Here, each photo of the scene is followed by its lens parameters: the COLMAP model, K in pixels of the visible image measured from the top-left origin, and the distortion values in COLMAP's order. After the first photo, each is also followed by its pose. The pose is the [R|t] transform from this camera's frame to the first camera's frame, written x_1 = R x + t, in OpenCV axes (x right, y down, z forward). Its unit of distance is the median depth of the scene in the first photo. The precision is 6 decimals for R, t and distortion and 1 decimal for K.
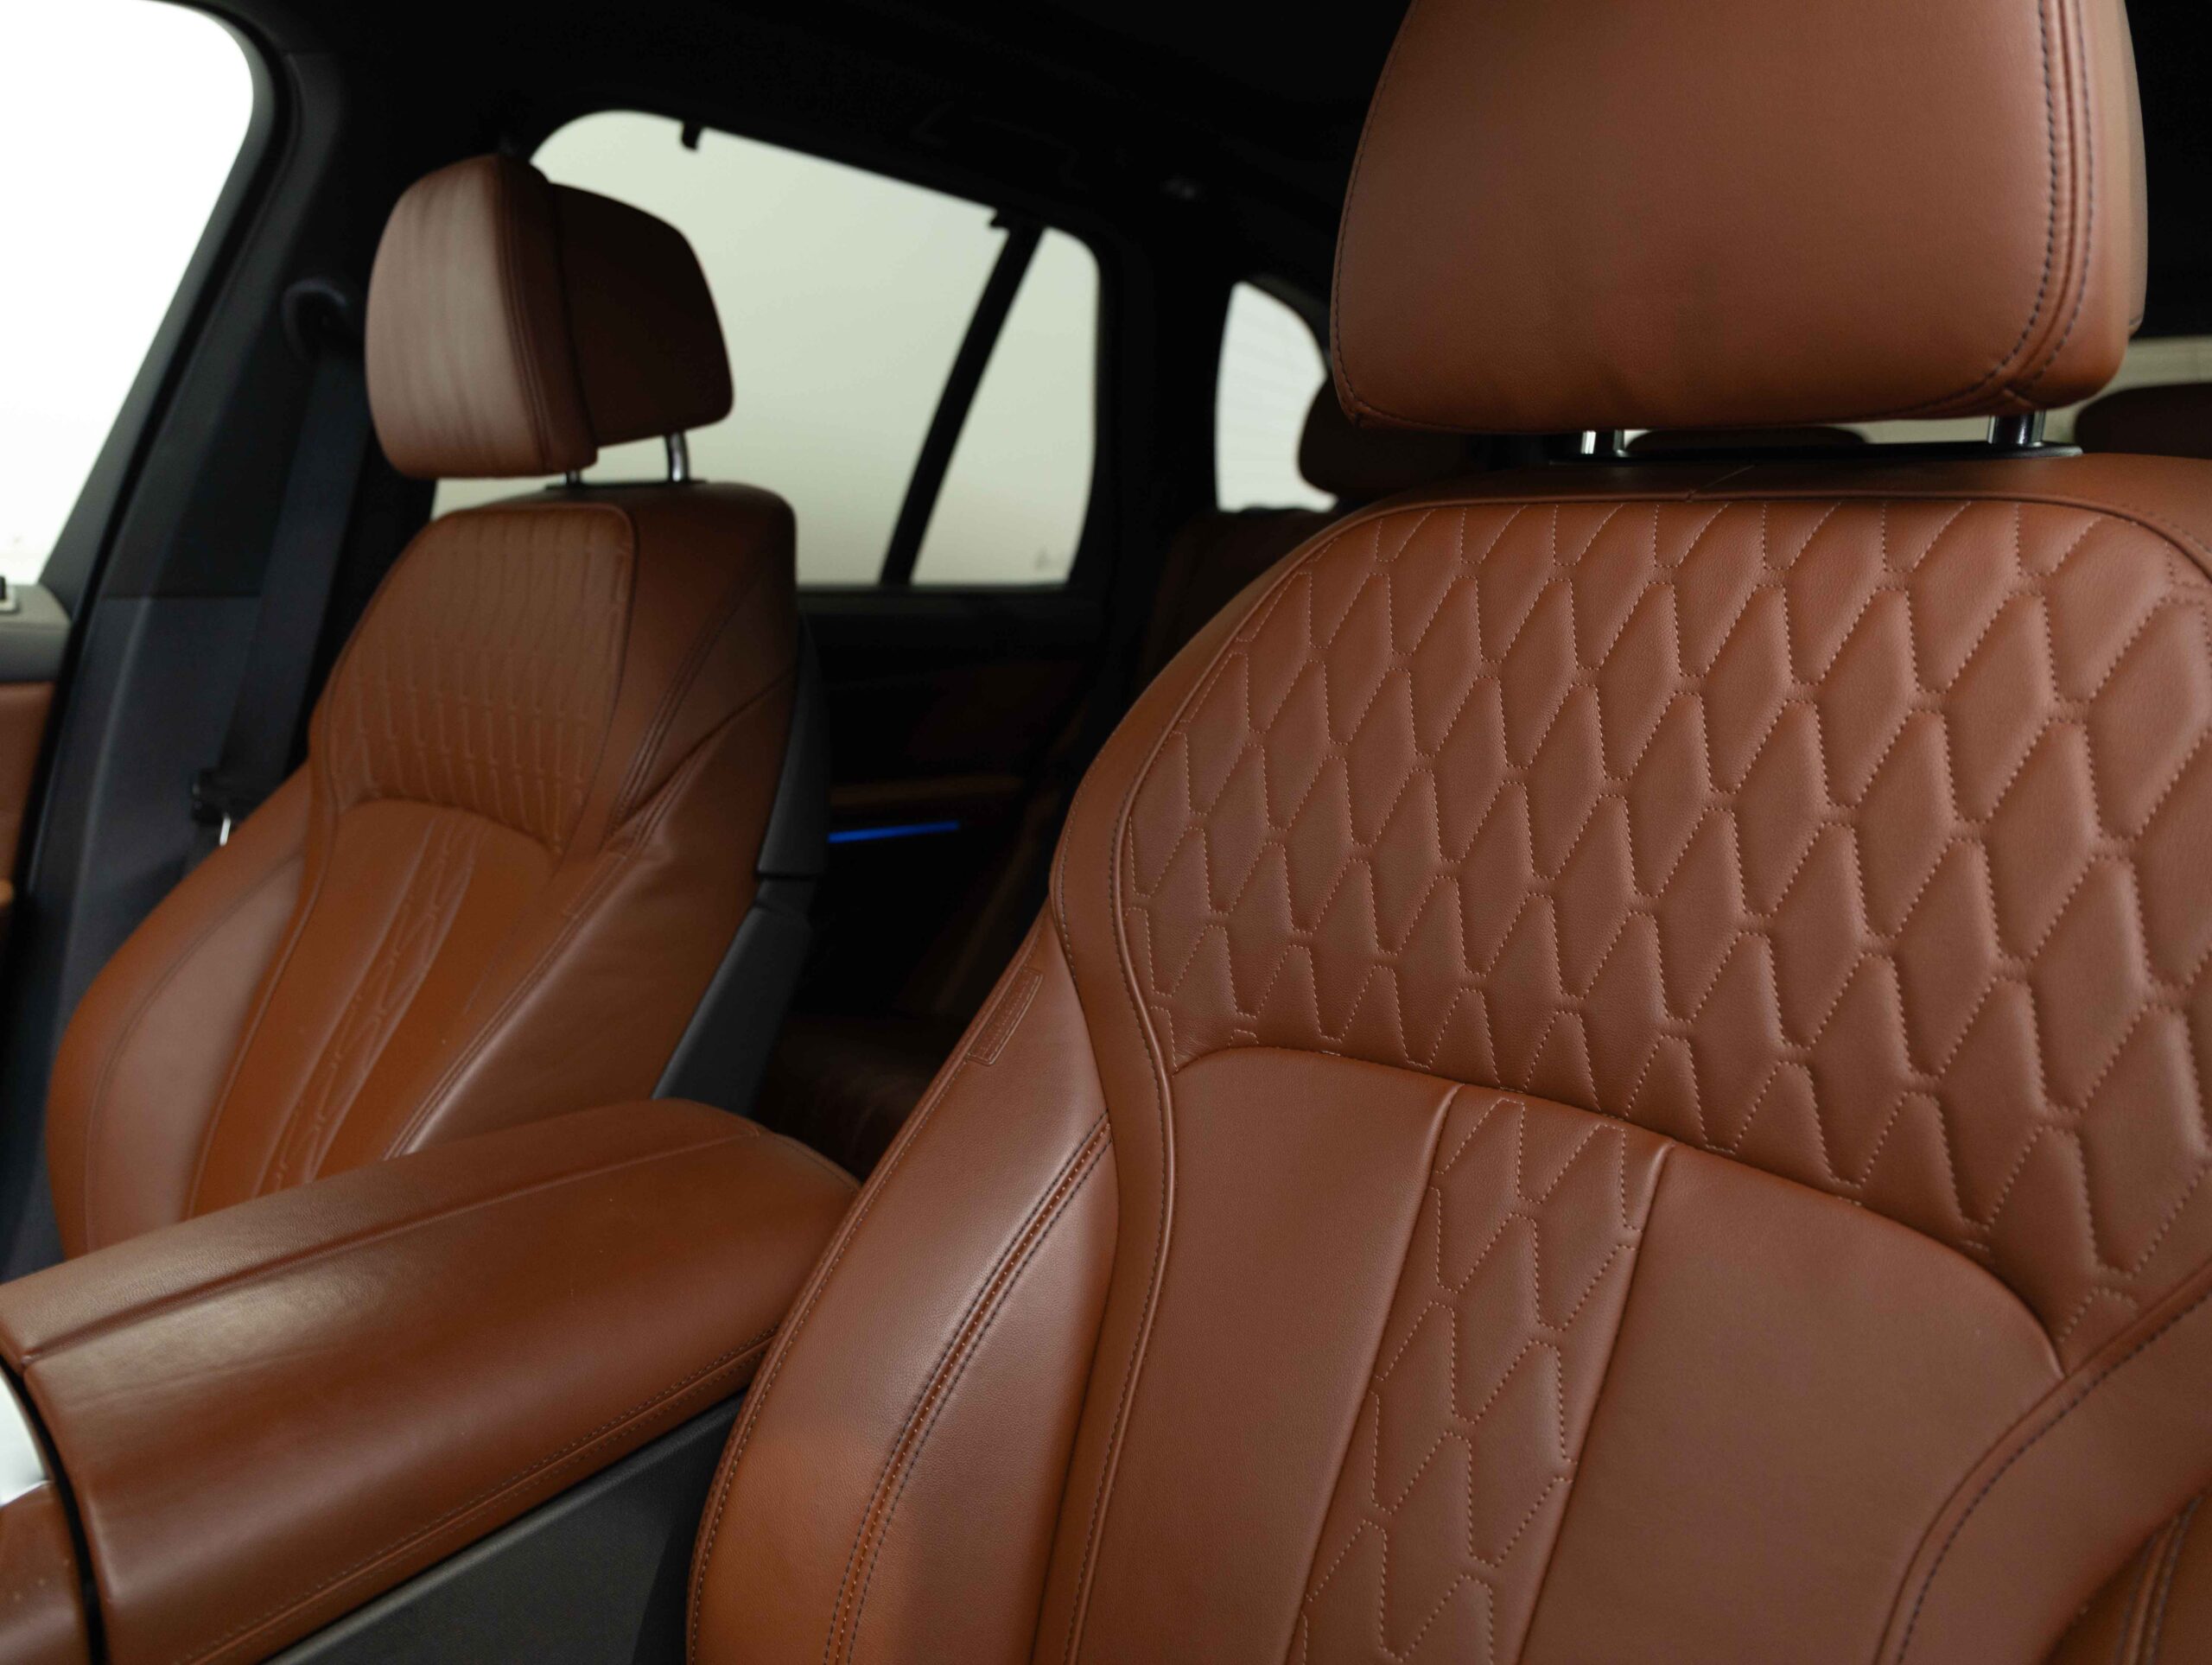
lens RADIAL K [[1508.3, 0, 1106.0], [0, 1508.3, 832.5], [0, 0, 1]] dist [0.004637, 0.001642]
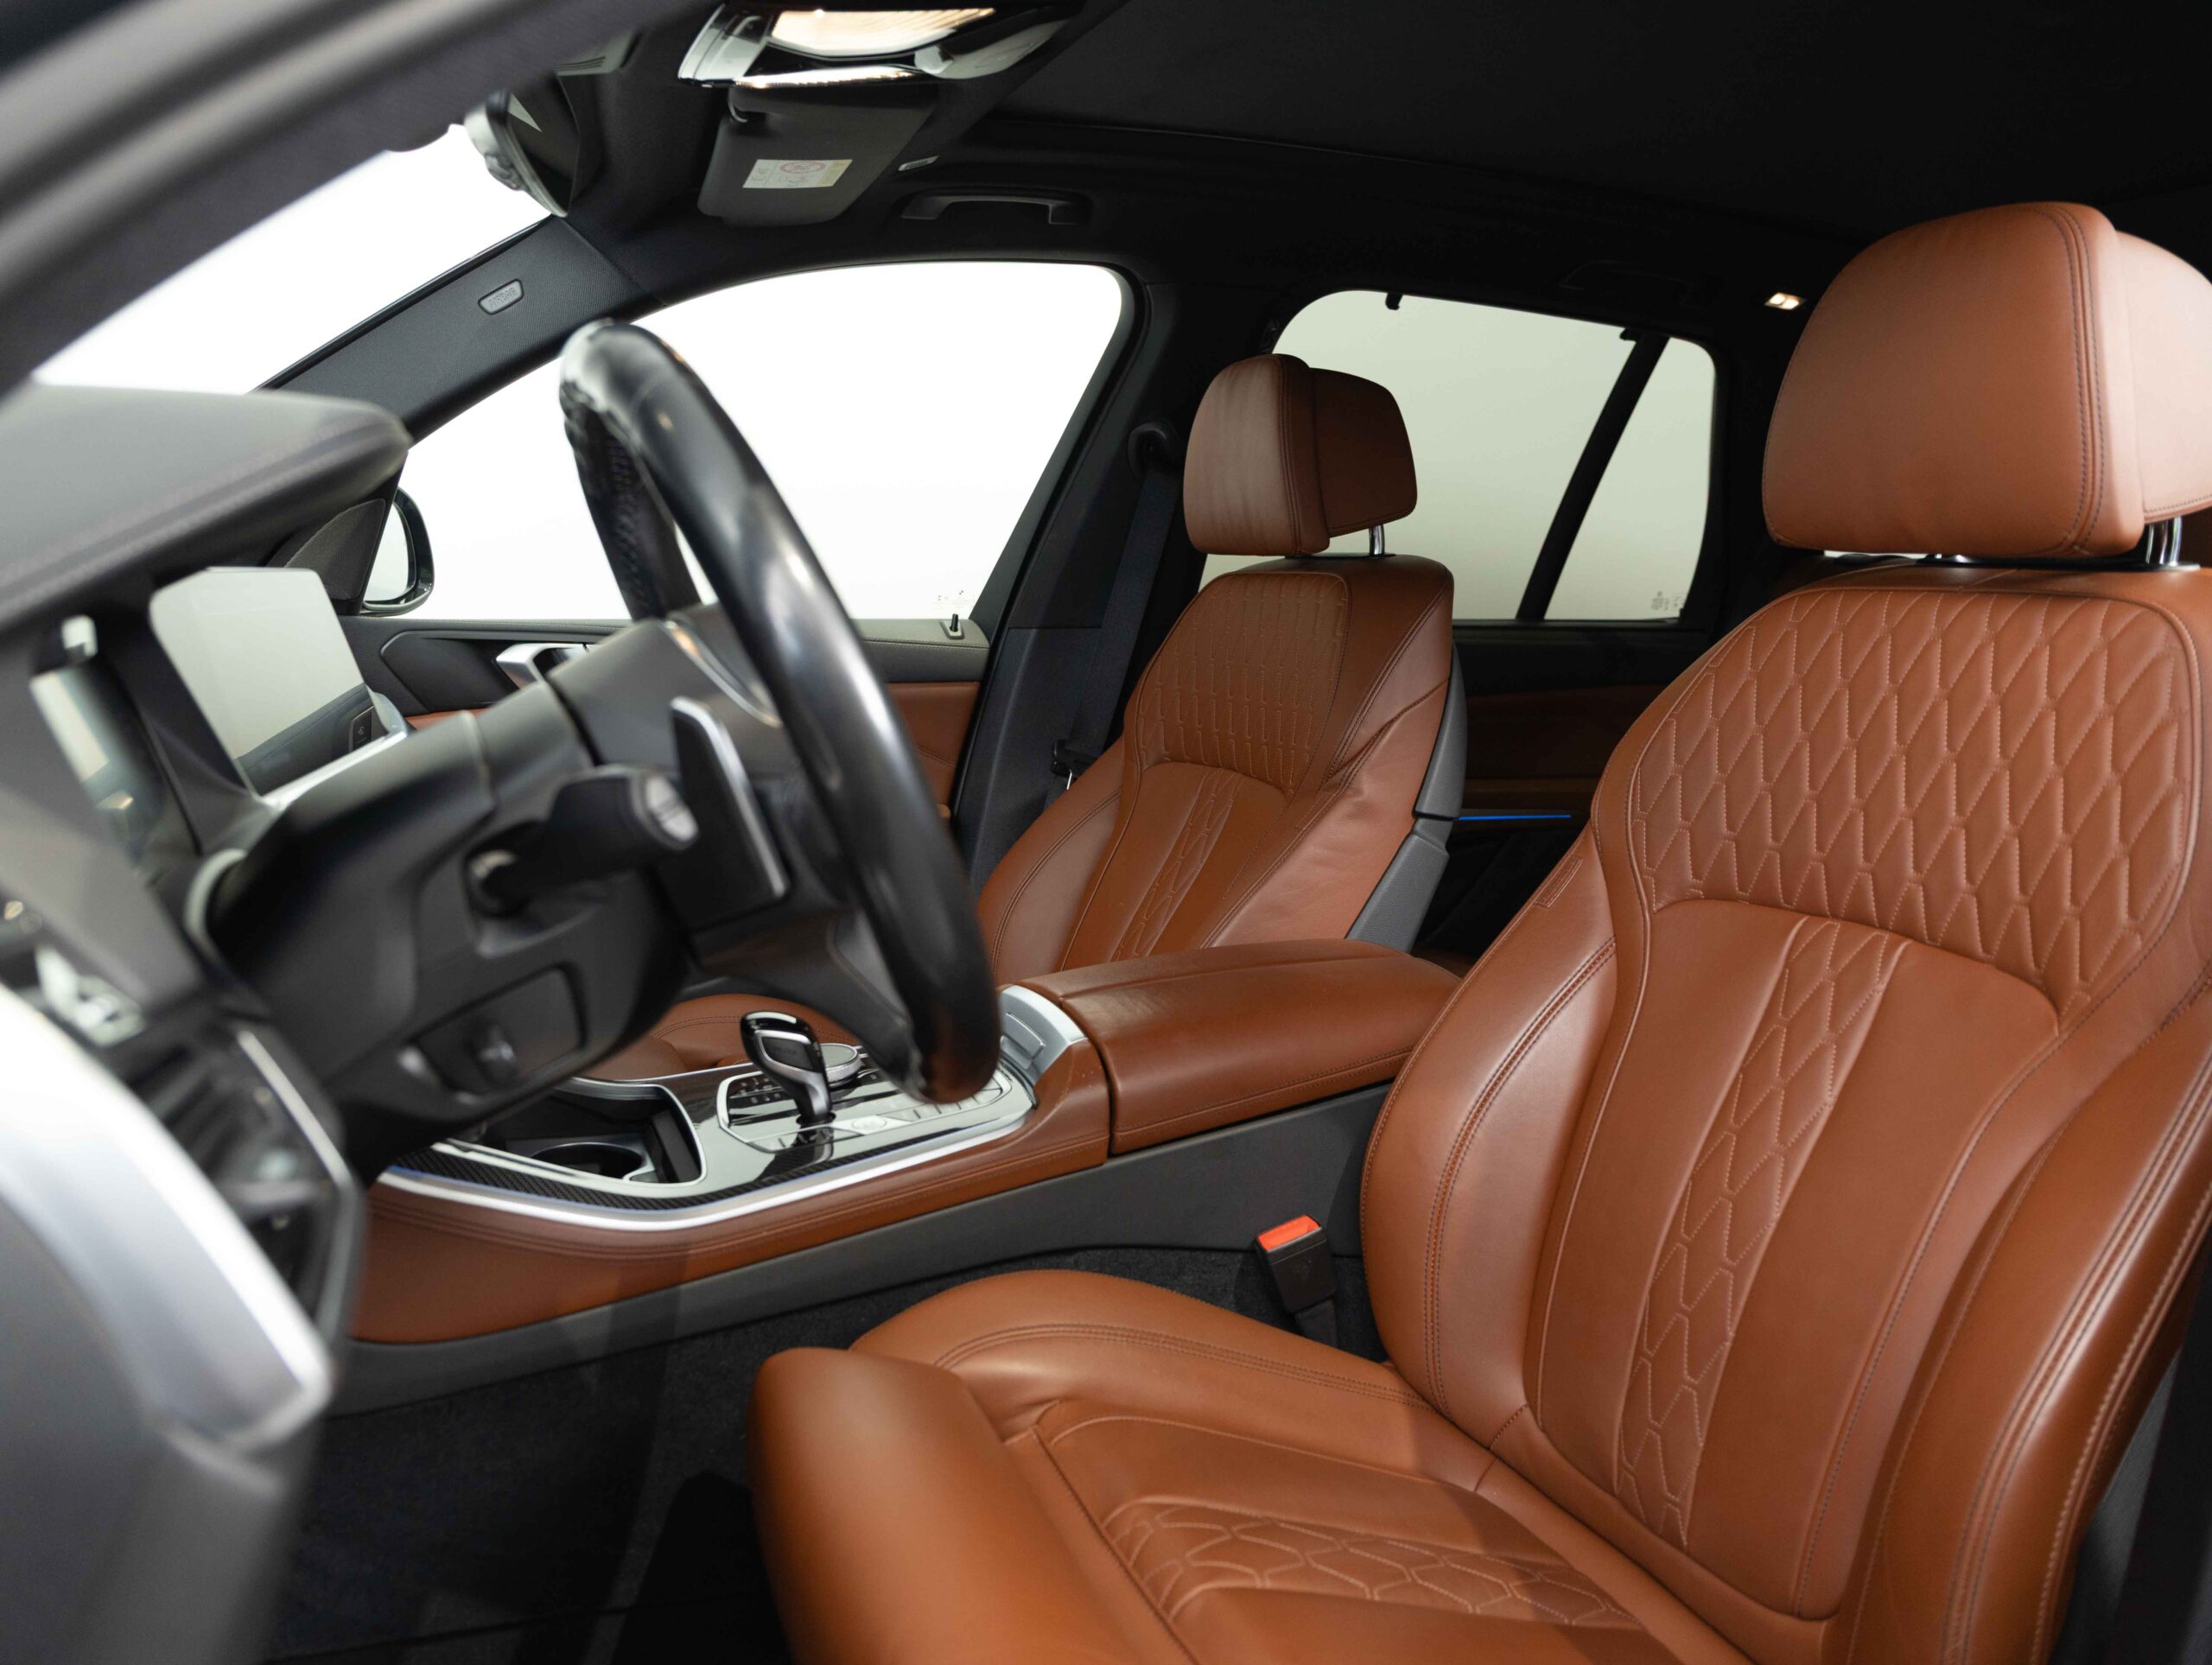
lens RADIAL K [[1550.9, 0, 1106.0], [0, 1550.9, 832.5], [0, 0, 1]] dist [-0.046882, 0.004795]
pose [[0.915662, 0.059200, -0.397566, 0.098467], [-0.066994, 0.997737, -0.005728, 0.069765], [0.396327, 0.031879, 0.917556, -0.517397]]
